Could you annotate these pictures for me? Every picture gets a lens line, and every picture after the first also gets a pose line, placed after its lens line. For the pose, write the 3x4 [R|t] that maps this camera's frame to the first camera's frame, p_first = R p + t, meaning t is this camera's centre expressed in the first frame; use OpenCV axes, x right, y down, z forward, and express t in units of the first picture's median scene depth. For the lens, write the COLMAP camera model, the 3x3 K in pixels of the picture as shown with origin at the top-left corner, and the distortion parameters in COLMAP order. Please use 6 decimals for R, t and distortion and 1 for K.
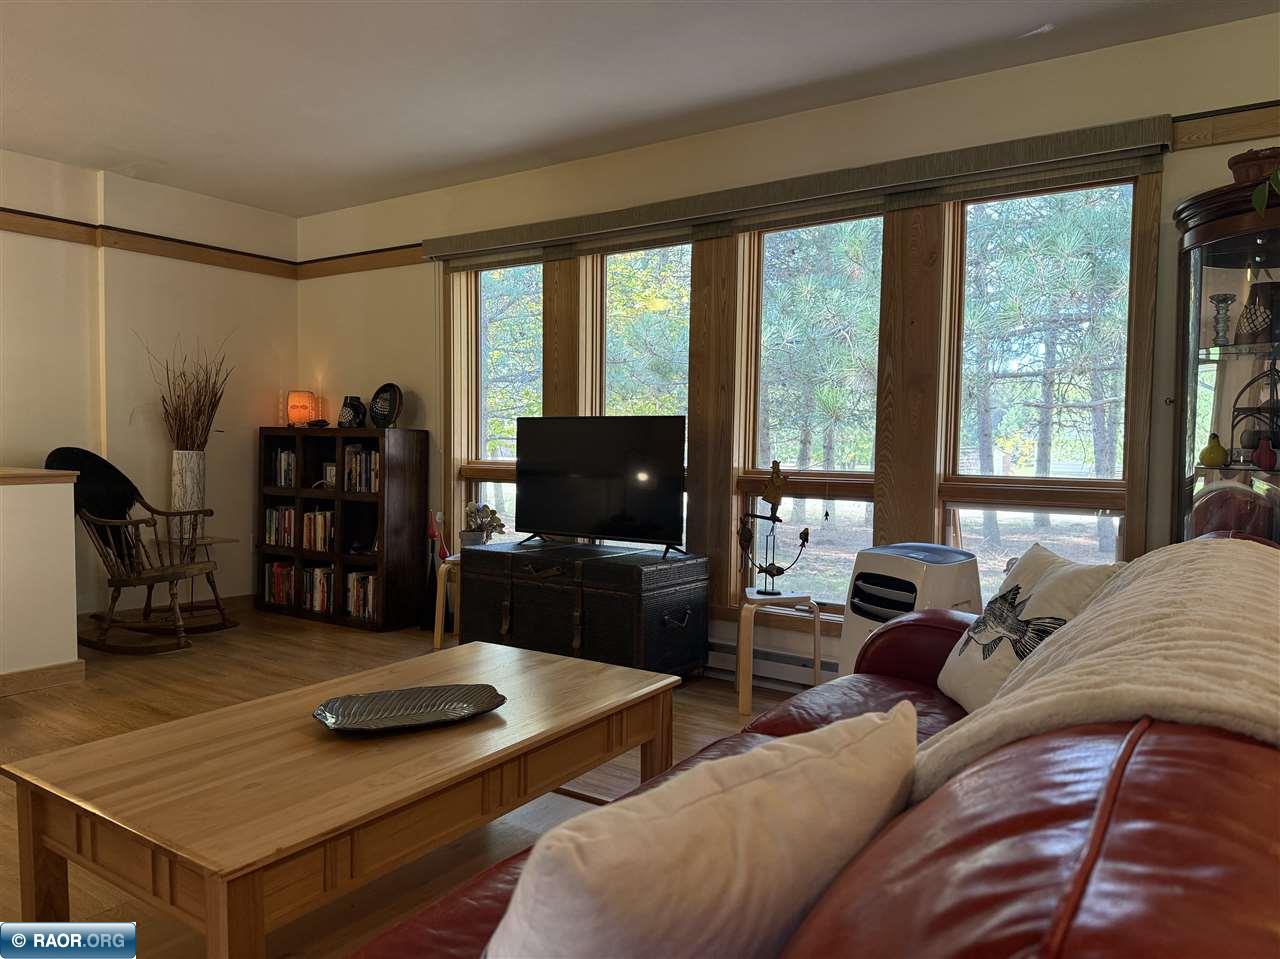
lens RADIAL K [[908.2, 0, 646.0], [0, 908.2, 480.6], [0, 0, 1]] dist [-0.004181, -0.002597]
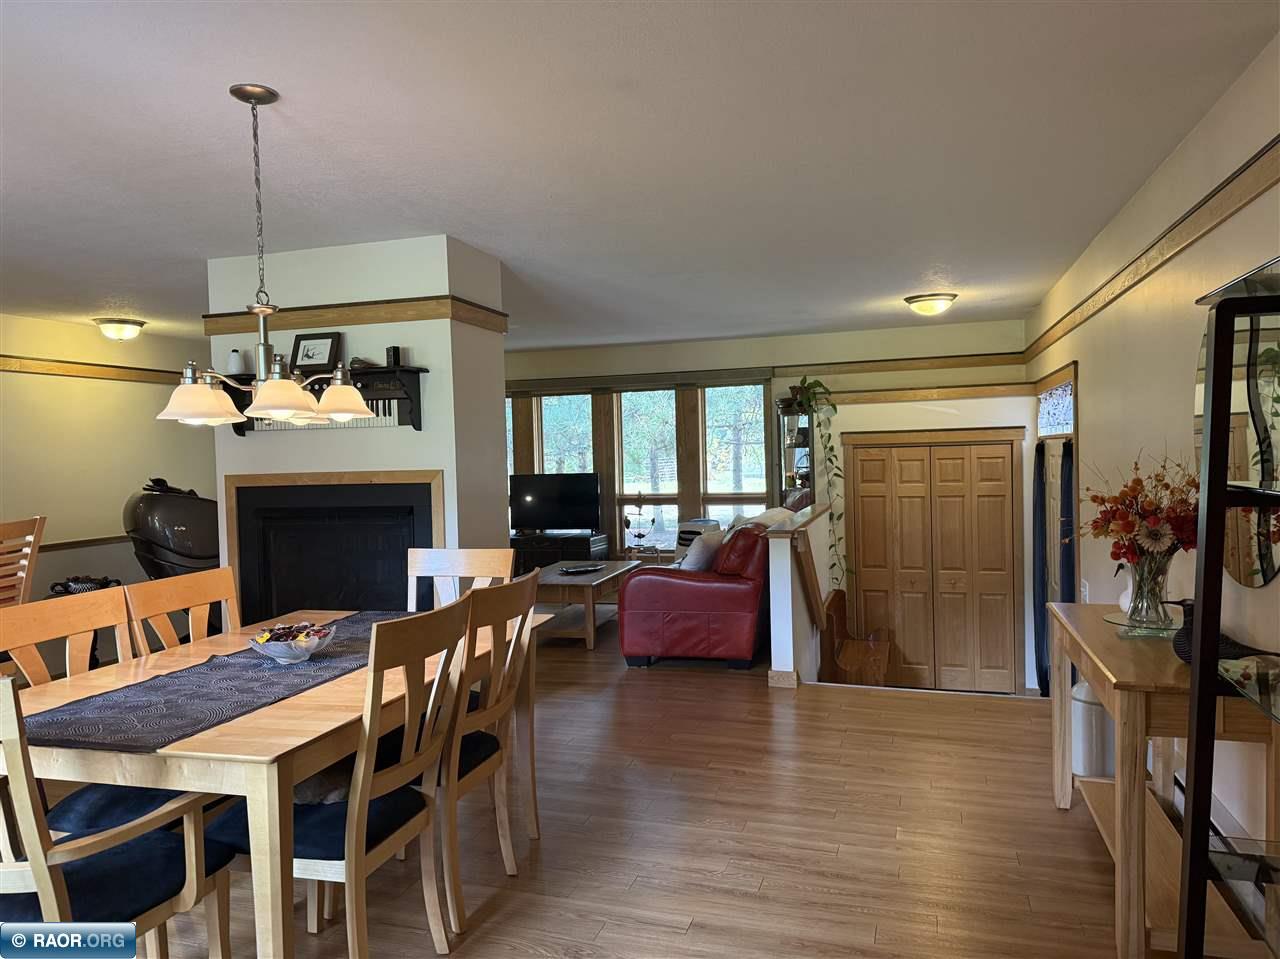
lens RADIAL K [[908.2, 0, 639.7], [0, 908.2, 480.7], [0, 0, 1]] dist [-0.004181, -0.002597]
pose [[0.952250, -0.053048, 0.300676, -0.575768], [0.057699, 0.998312, -0.006605, -0.032832], [-0.299818, 0.023638, 0.953703, -1.306525]]
